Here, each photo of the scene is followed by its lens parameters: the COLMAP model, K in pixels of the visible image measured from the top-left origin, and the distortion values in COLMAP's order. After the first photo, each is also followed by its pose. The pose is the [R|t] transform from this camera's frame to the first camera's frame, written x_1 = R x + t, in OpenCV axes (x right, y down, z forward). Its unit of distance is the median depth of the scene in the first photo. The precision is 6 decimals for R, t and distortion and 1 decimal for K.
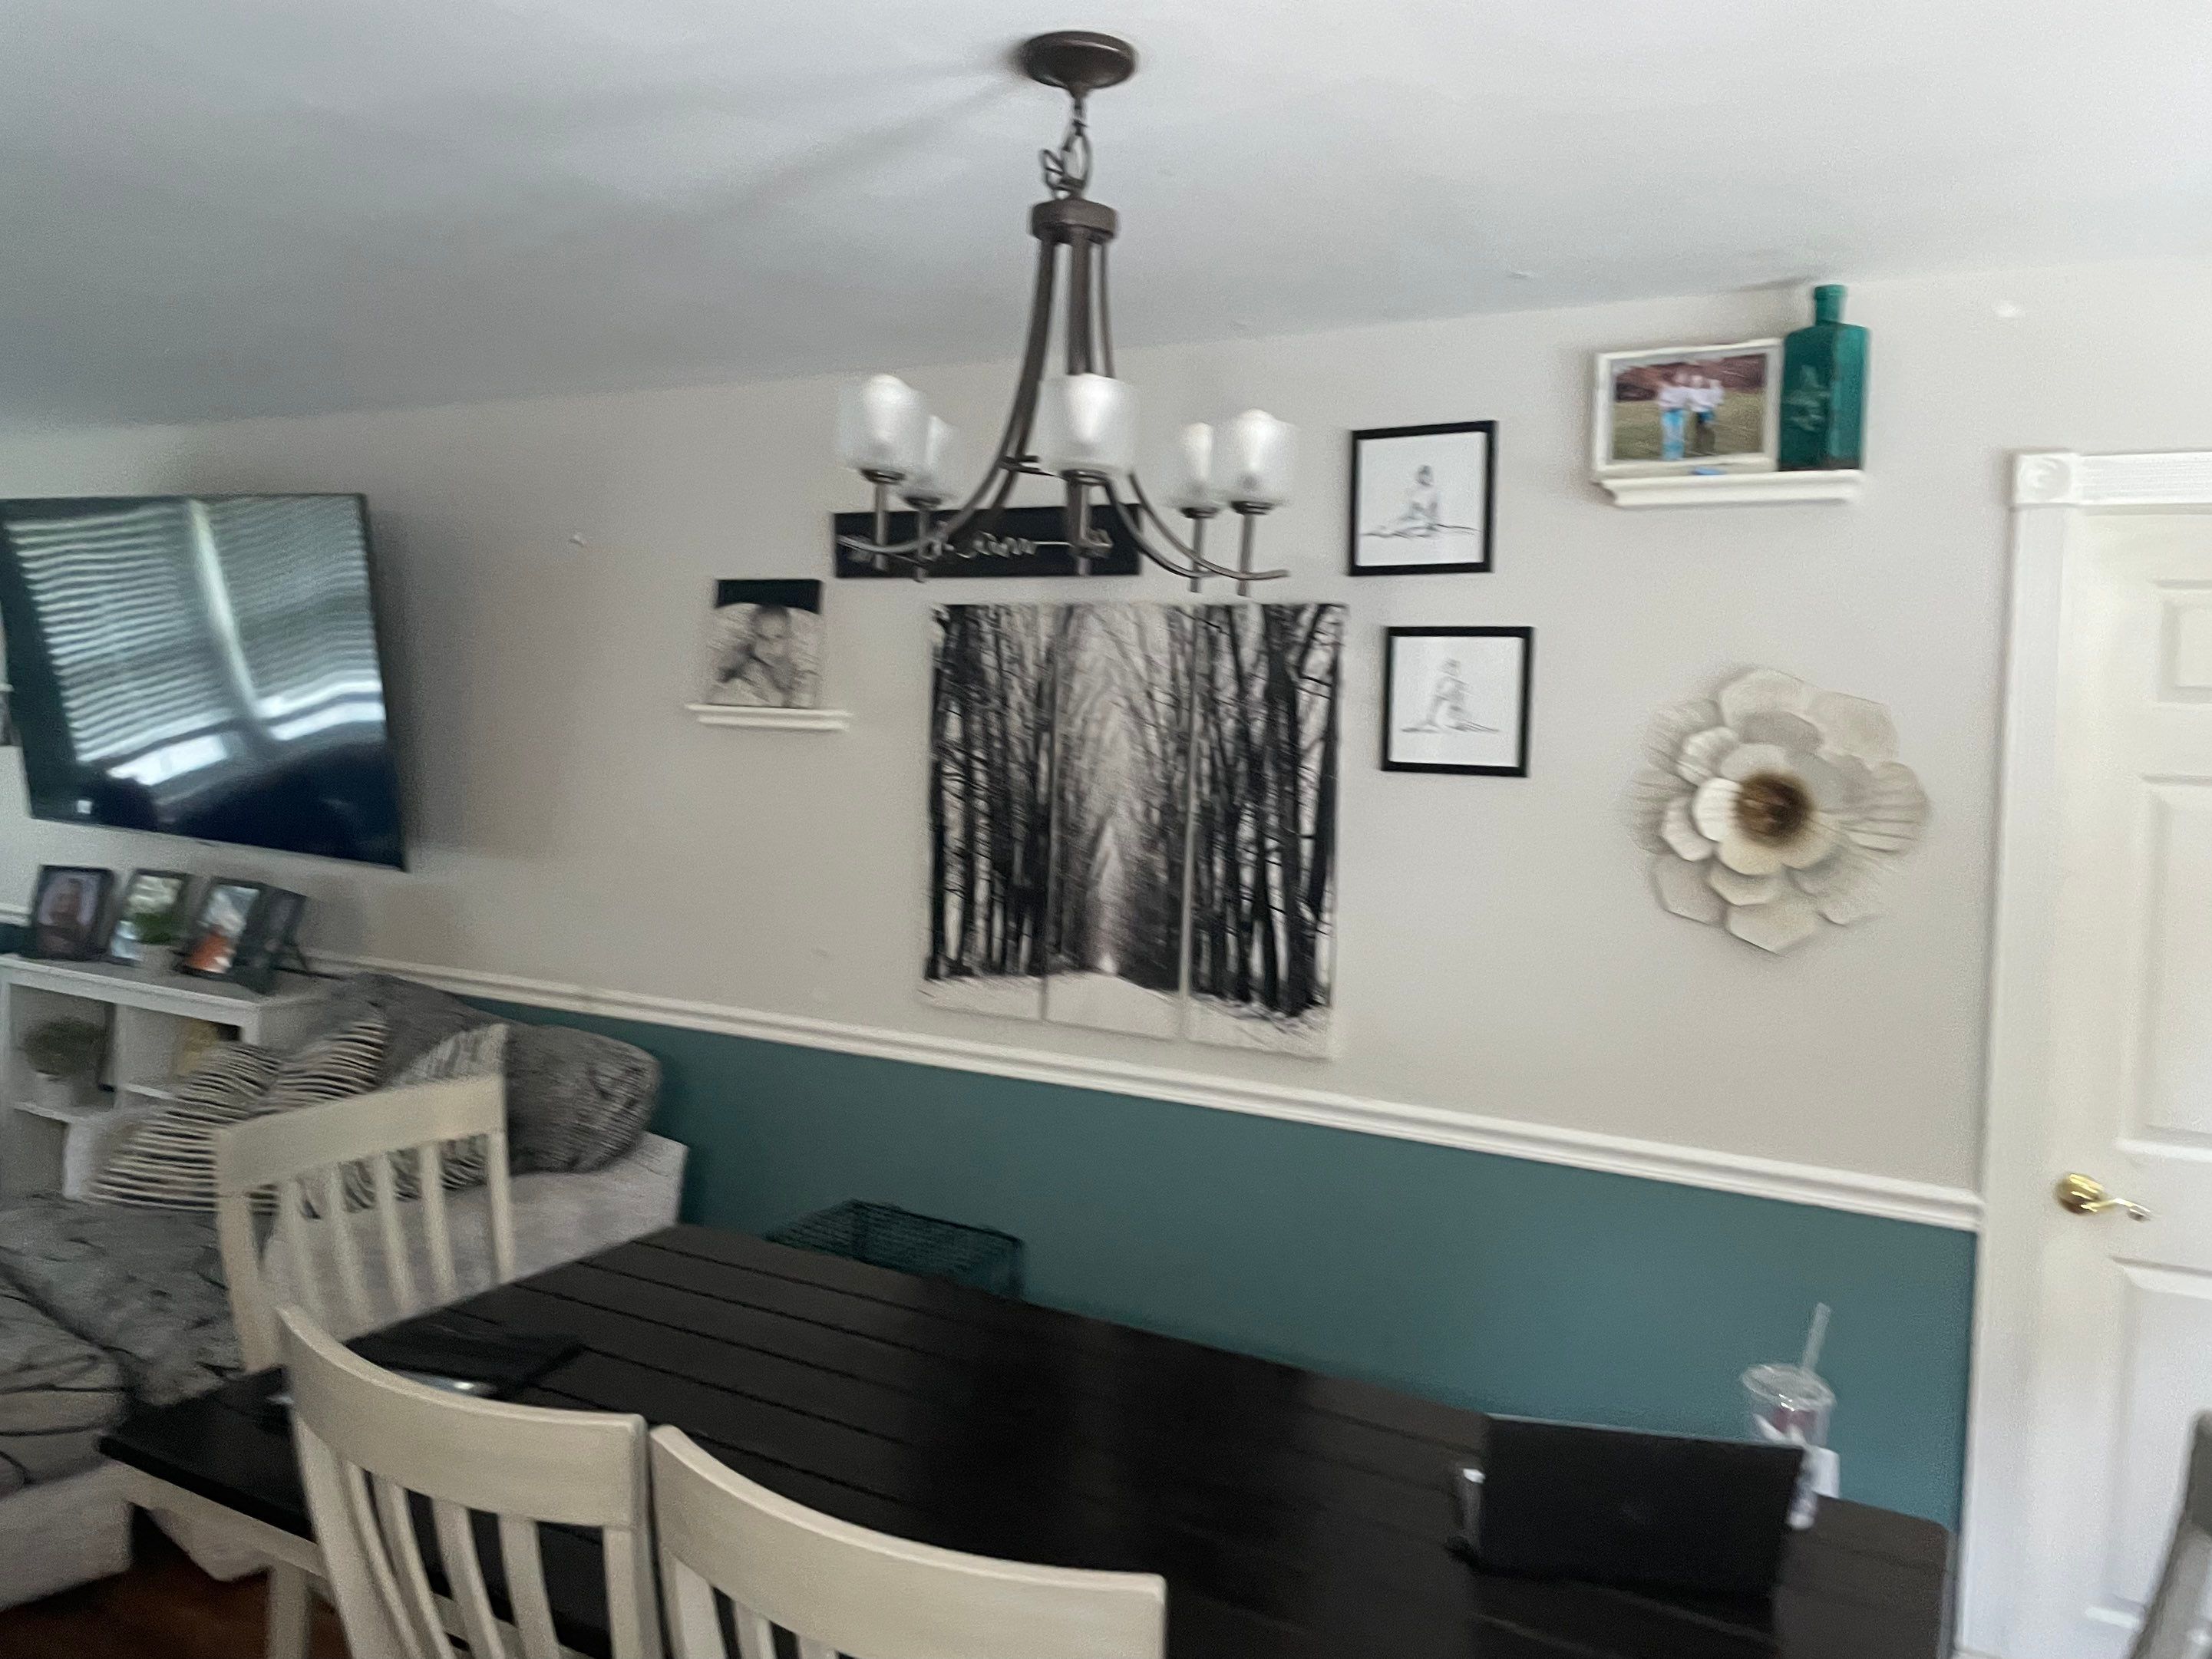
lens RADIAL K [[1656.8, 0, 1081.2], [0, 1656.8, 786.0], [0, 0, 1]] dist [0.096284, -0.125323]
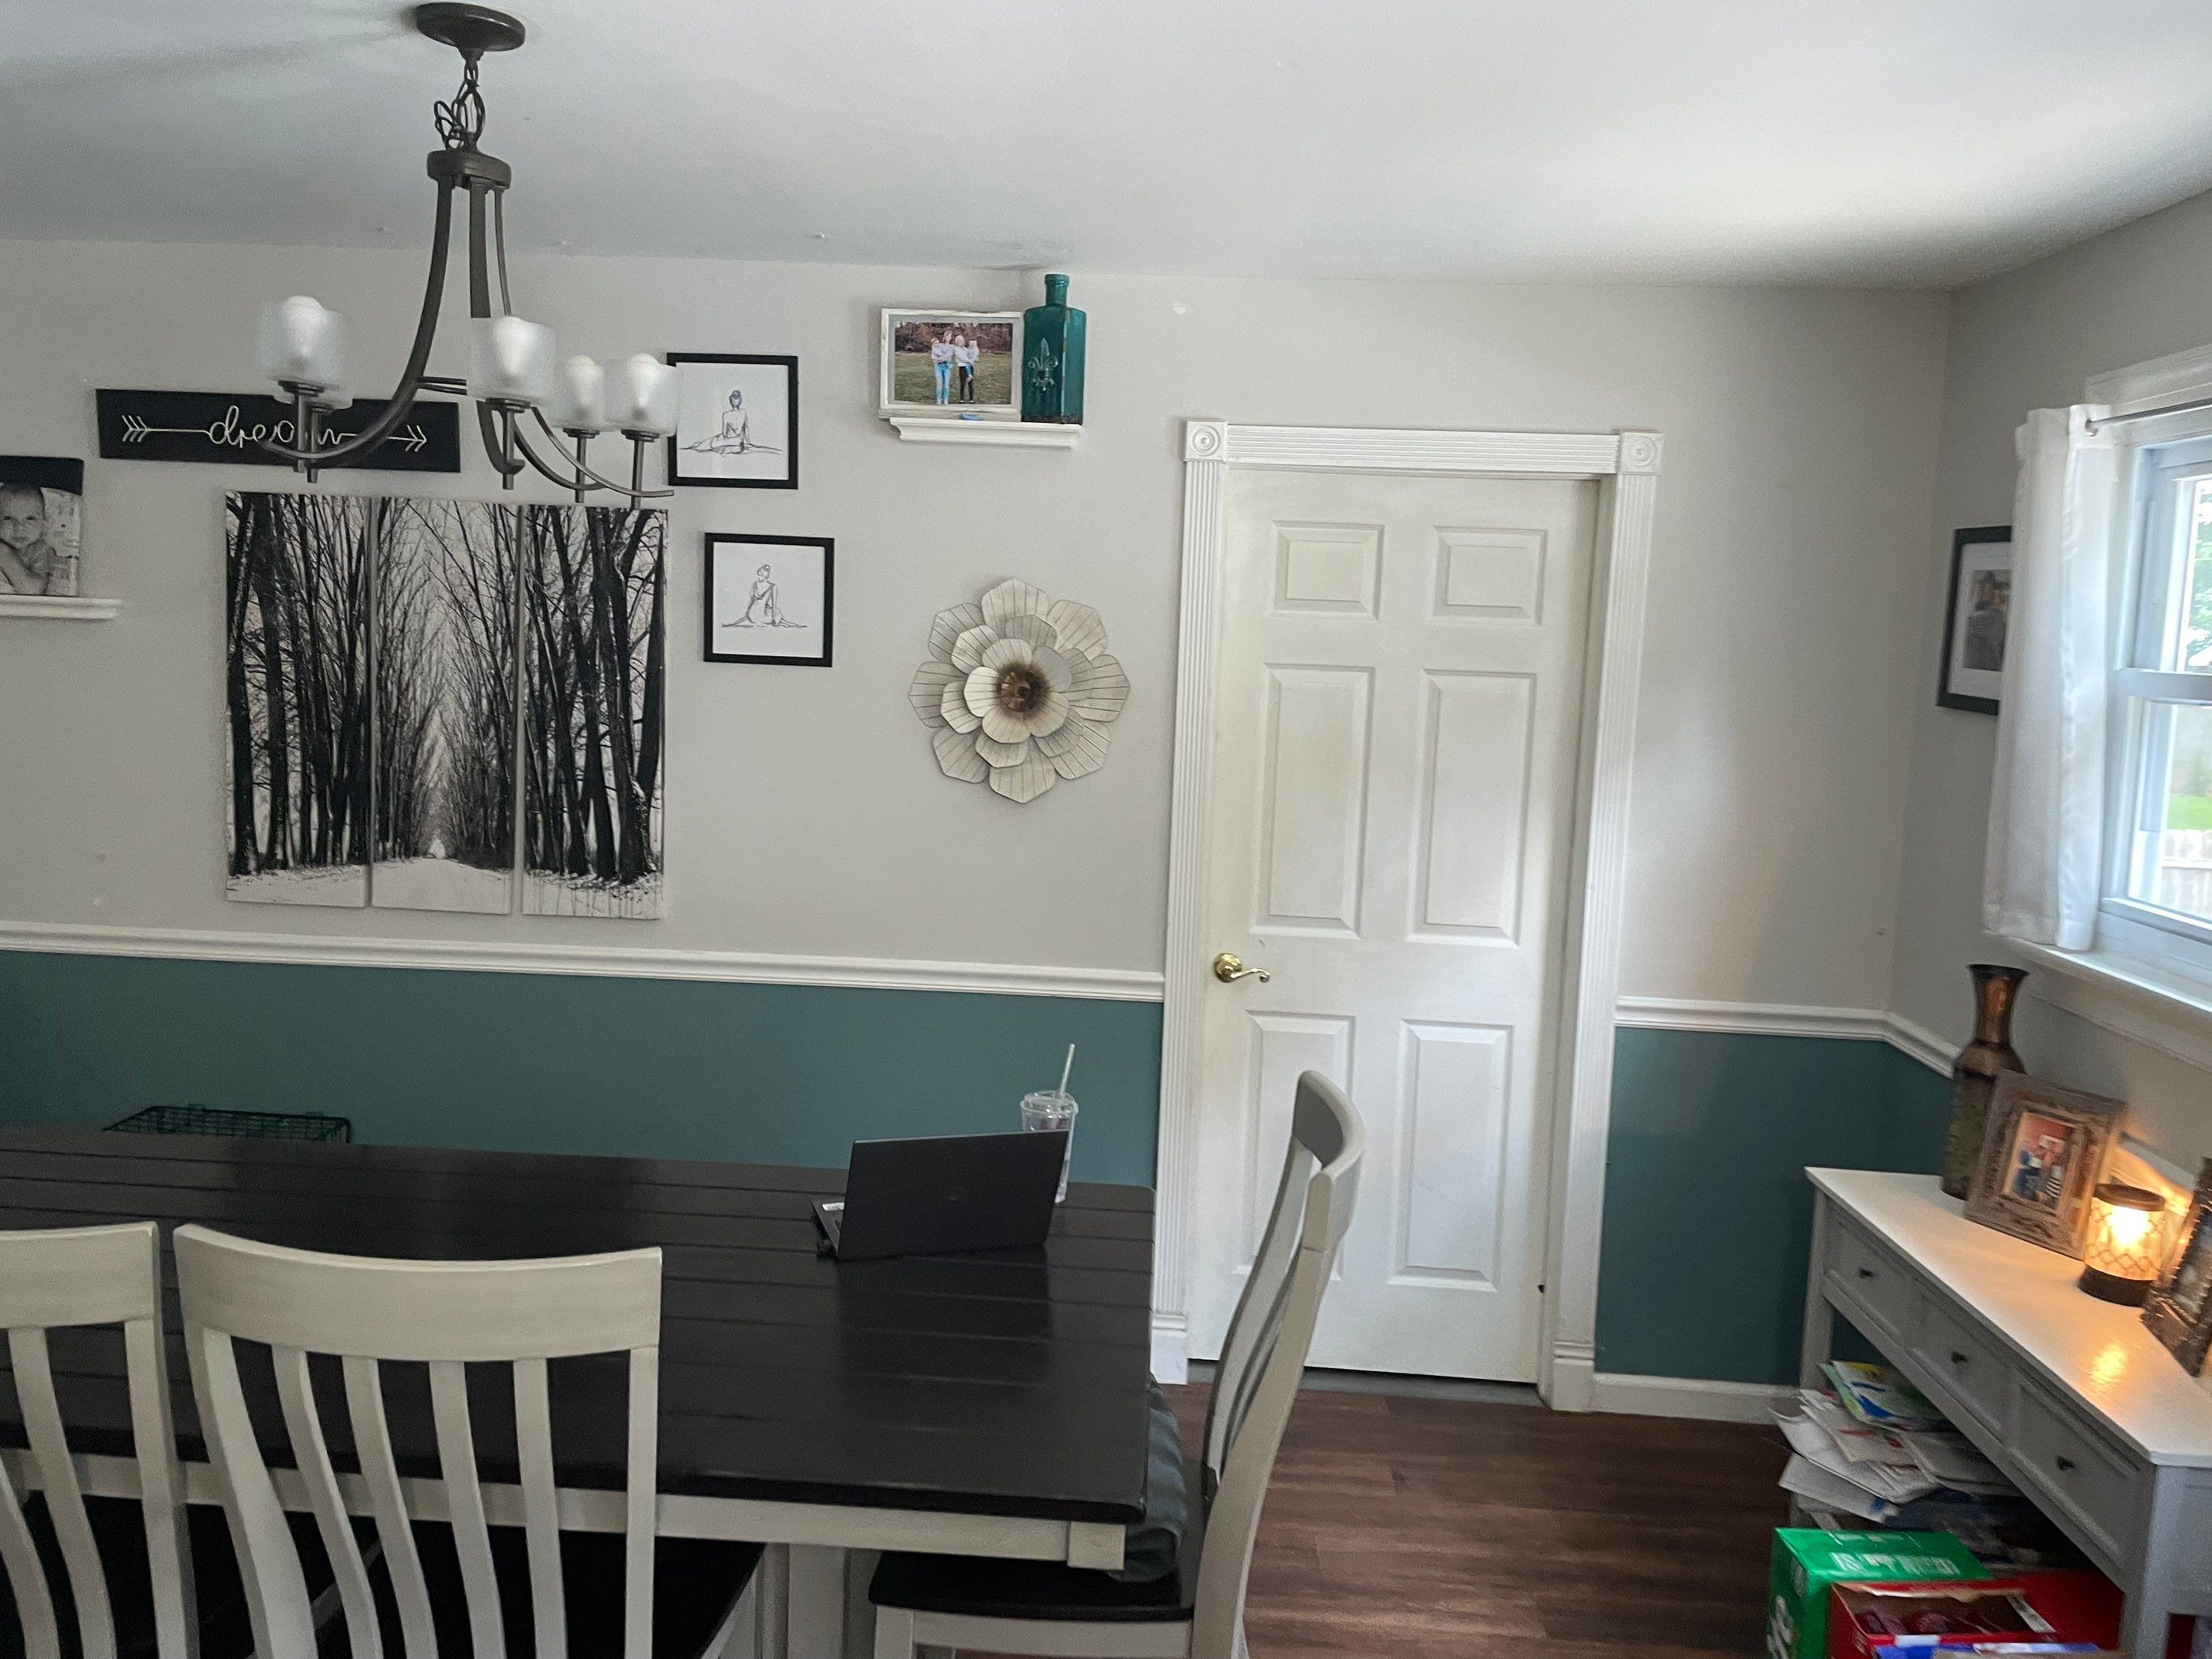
lens RADIAL K [[1661.9, 0, 1085.6], [0, 1661.9, 791.1], [0, 0, 1]] dist [0.098107, -0.129058]
pose [[0.898399, -0.037724, 0.437557, -0.080624], [0.009418, 0.997730, 0.066682, 0.005136], [-0.439079, -0.055786, 0.896715, -0.126463]]
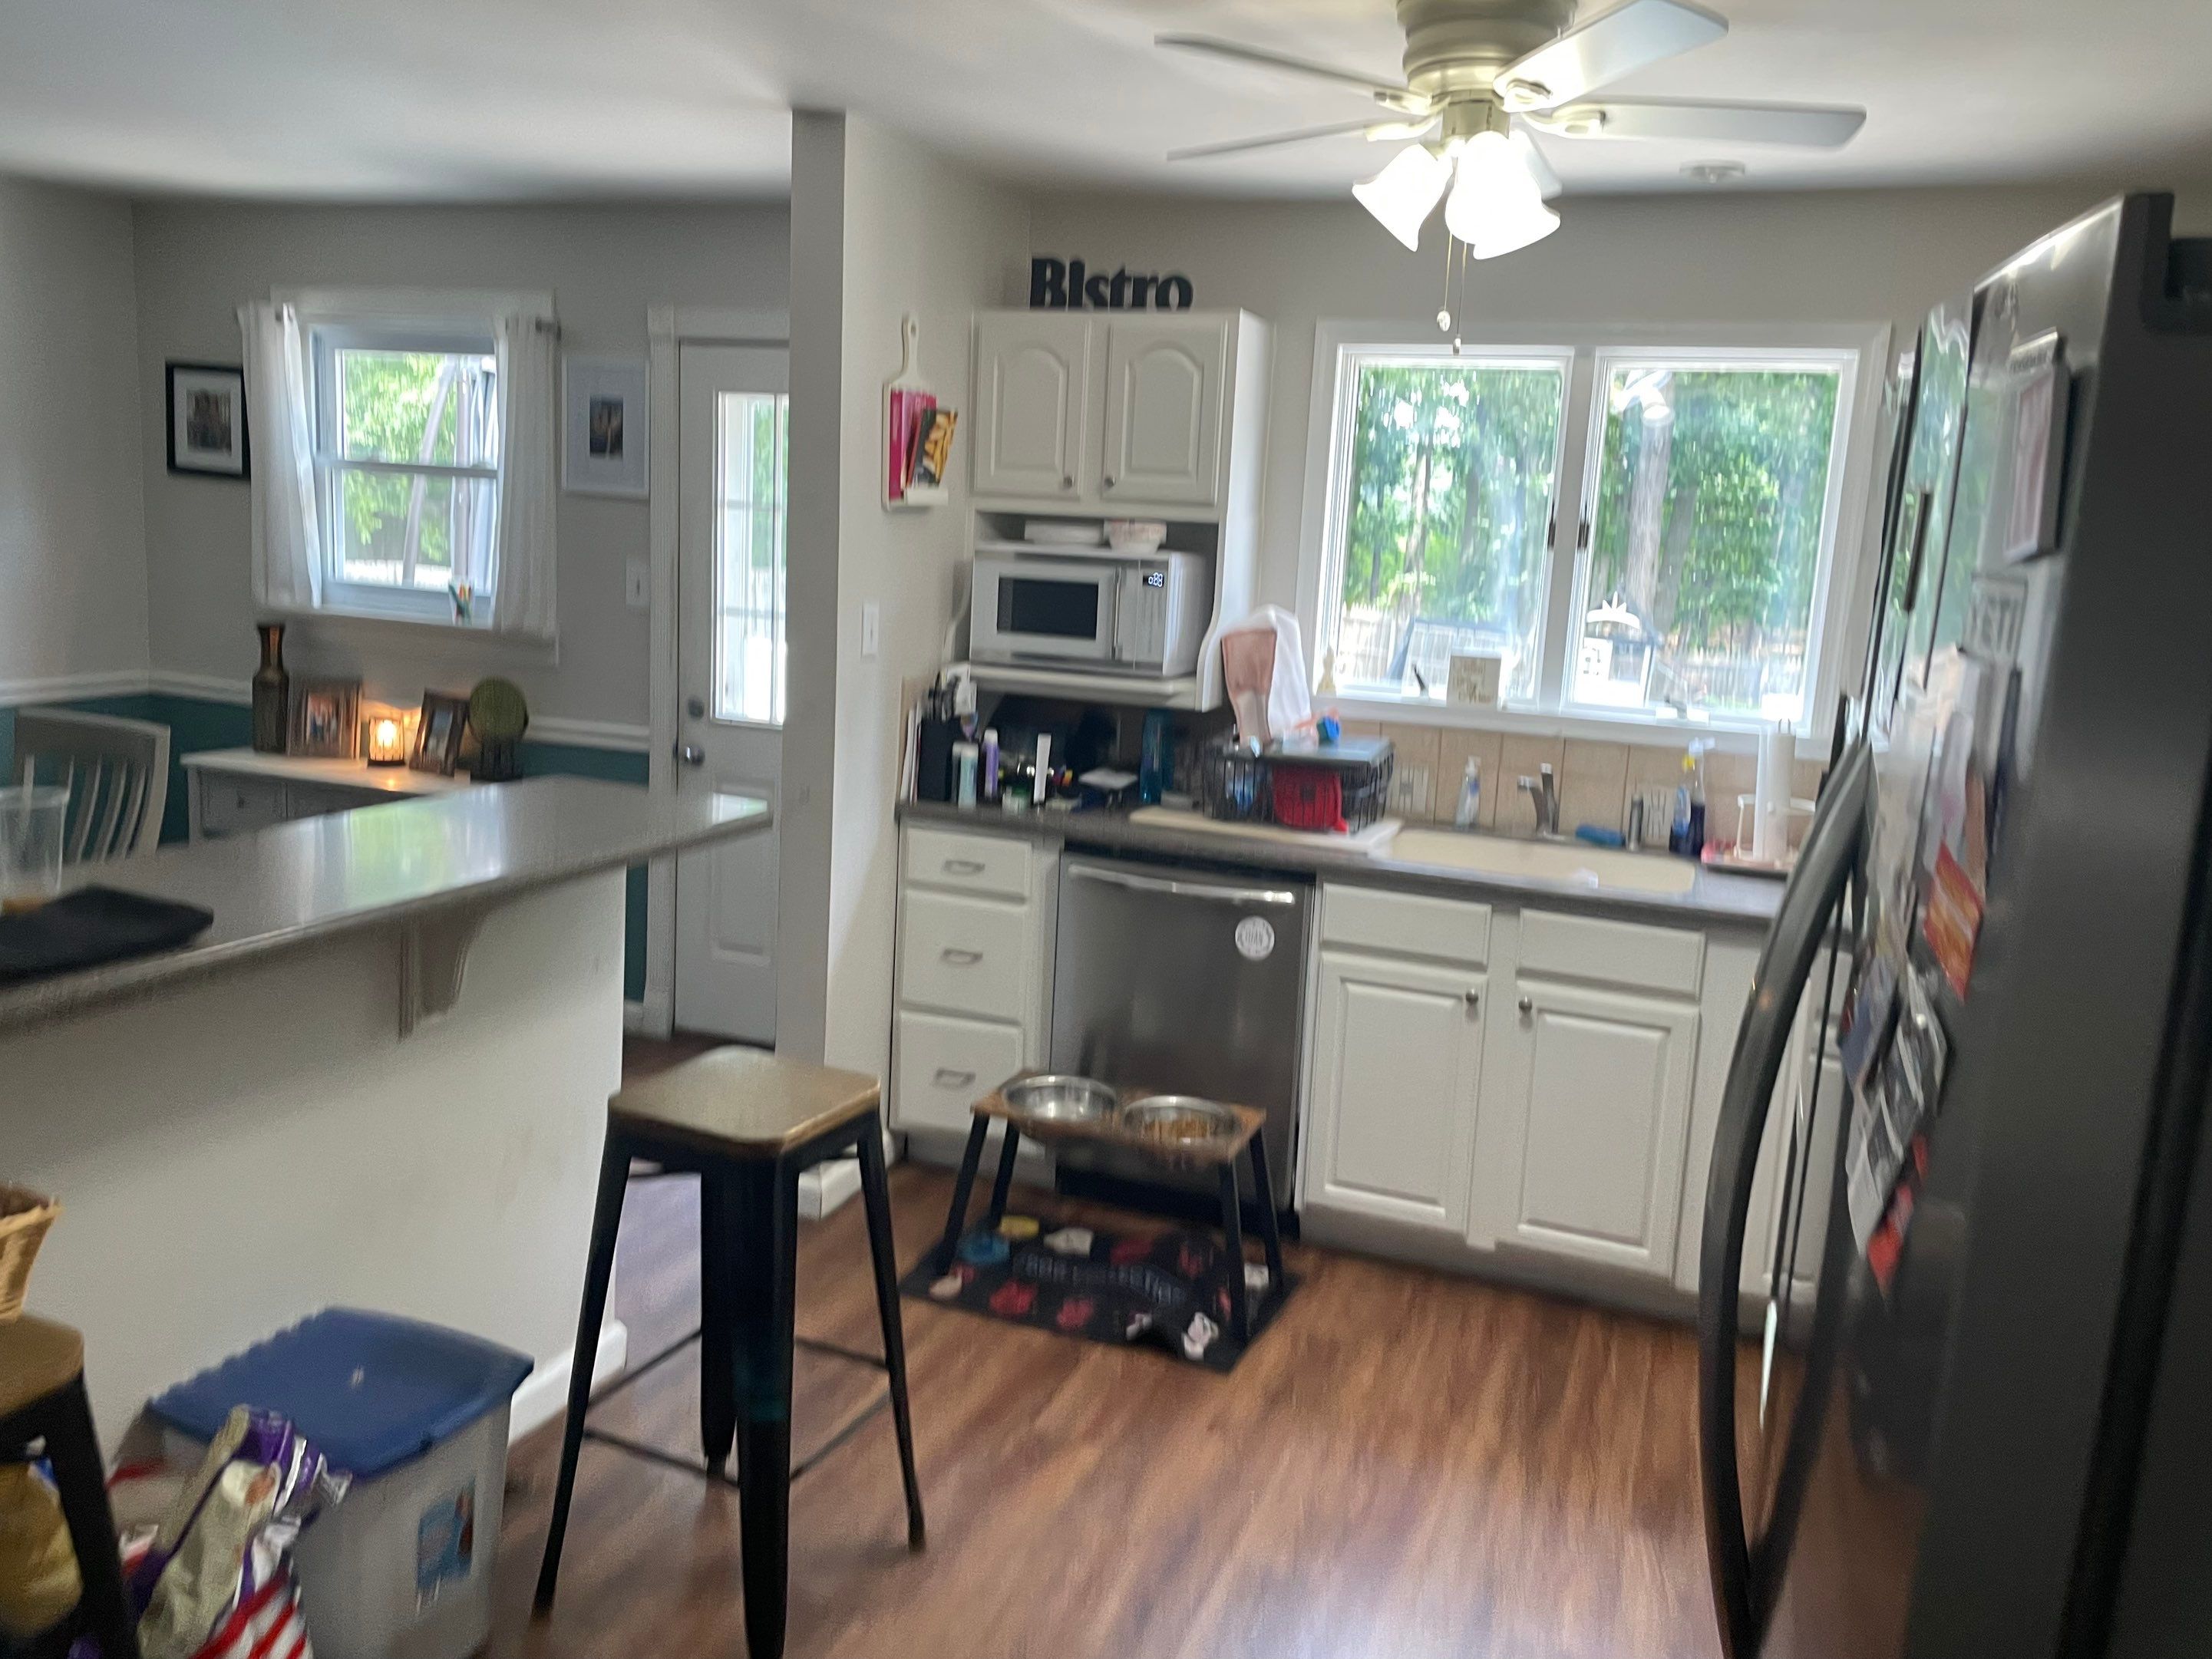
lens RADIAL K [[1704.9, 0, 1107.2], [0, 1704.9, 813.2], [0, 0, 1]] dist [0.106529, -0.155261]
pose [[-0.135253, -0.208491, 0.968627, -0.953356], [-0.013815, 0.977912, 0.208560, -0.013609], [-0.990715, 0.014827, -0.135146, -0.102923]]
